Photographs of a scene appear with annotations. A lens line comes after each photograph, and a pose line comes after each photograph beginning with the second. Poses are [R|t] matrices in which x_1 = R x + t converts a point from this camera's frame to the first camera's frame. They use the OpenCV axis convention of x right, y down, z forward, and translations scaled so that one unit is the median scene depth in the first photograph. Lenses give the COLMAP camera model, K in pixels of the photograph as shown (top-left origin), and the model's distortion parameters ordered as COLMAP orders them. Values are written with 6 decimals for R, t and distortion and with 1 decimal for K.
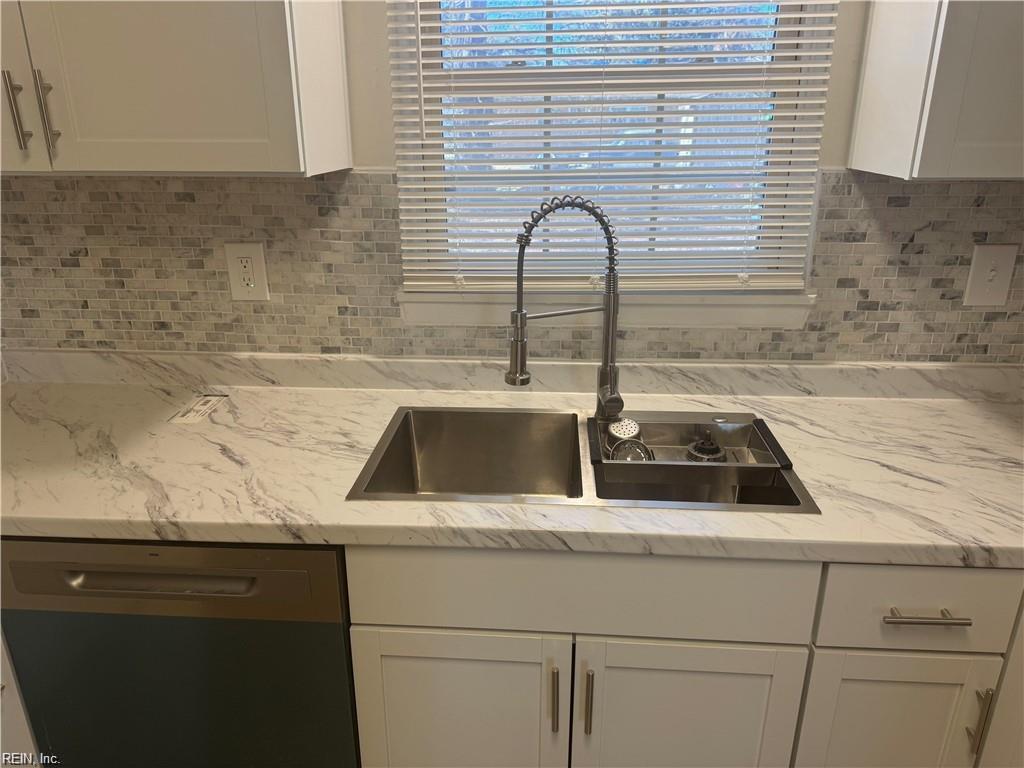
lens RADIAL K [[712.7, 0, 509.4], [0, 712.7, 375.0], [0, 0, 1]] dist [0.011257, -0.006774]
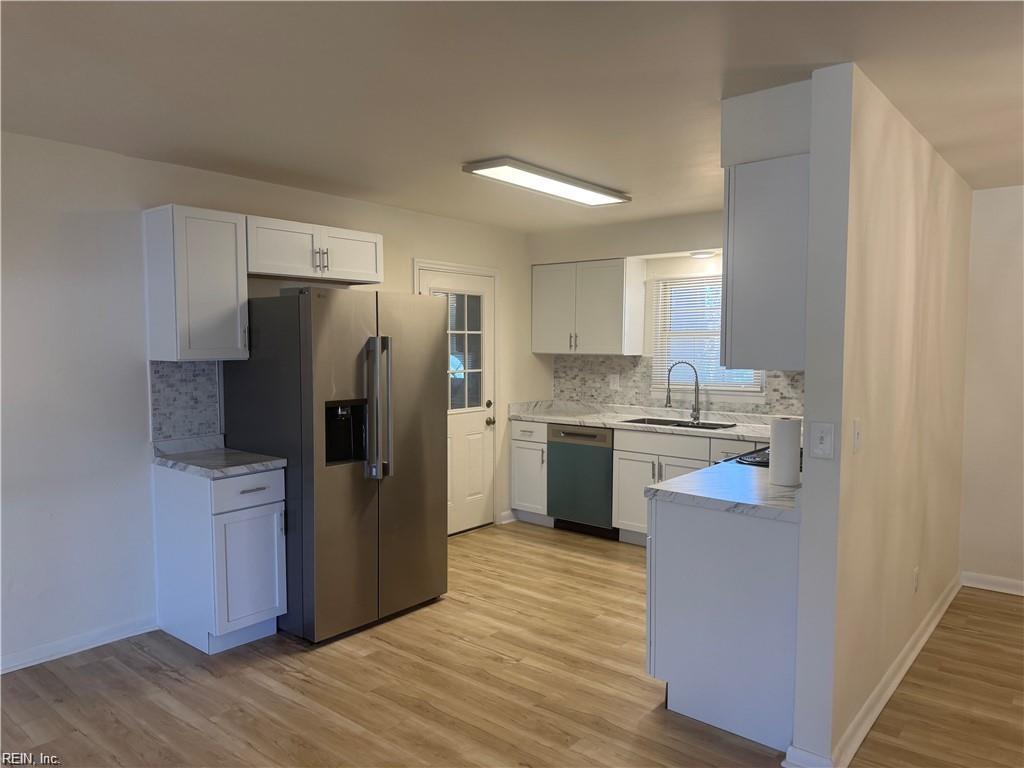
lens RADIAL K [[712.7, 0, 512.2], [0, 712.7, 384.8], [0, 0, 1]] dist [0.011257, -0.006774]
pose [[0.809152, 0.037612, -0.586394, 1.386496], [-0.199829, 0.956083, -0.214415, 0.777472], [0.552577, 0.290673, 0.781132, -2.197844]]
